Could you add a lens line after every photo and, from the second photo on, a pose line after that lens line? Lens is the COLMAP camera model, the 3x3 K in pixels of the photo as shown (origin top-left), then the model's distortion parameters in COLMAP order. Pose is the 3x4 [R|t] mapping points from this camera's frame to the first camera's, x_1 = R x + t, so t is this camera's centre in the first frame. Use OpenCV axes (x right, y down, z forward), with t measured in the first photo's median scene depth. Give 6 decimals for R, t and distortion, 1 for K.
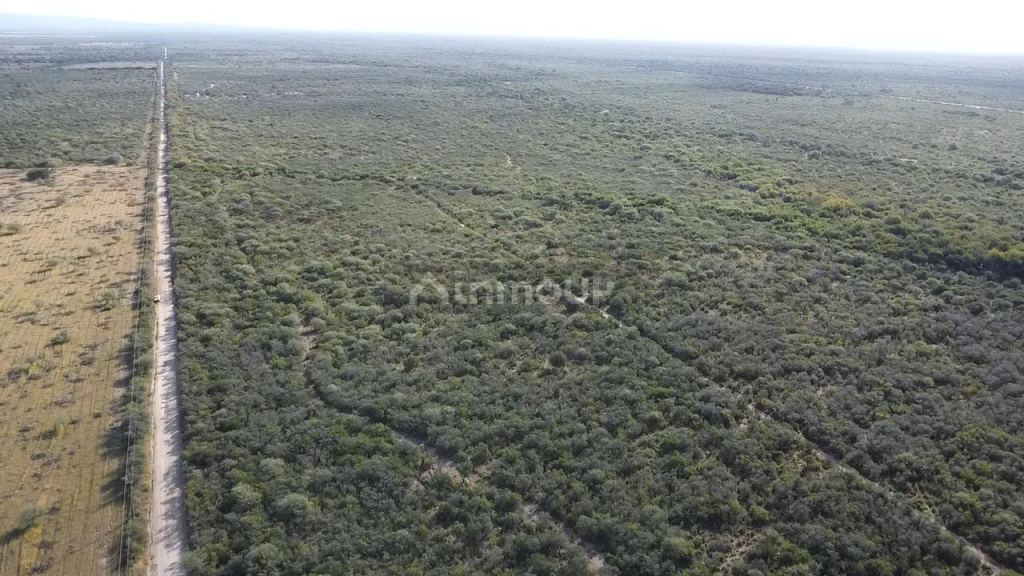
lens RADIAL K [[749.0, 0, 512.0], [0, 749.0, 288.0], [0, 0, 1]] dist [-0.015853, -0.006078]
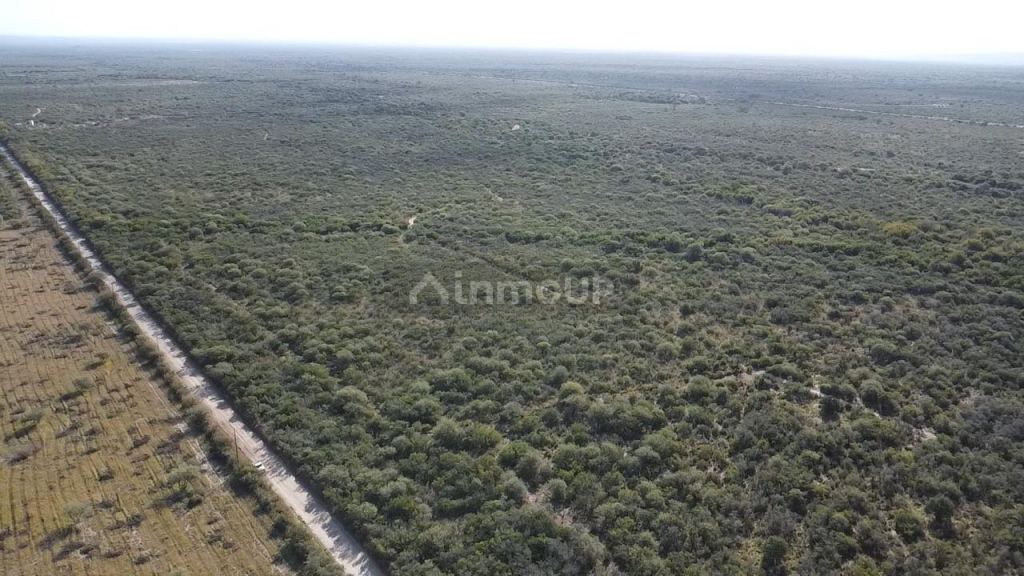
lens RADIAL K [[749.0, 0, 512.0], [0, 749.0, 288.0], [0, 0, 1]] dist [-0.015853, -0.006078]
pose [[0.971737, -0.079655, 0.222221, -0.264979], [0.081943, 0.996636, -0.001079, -0.082218], [-0.221387, 0.019258, 0.974996, 0.213344]]
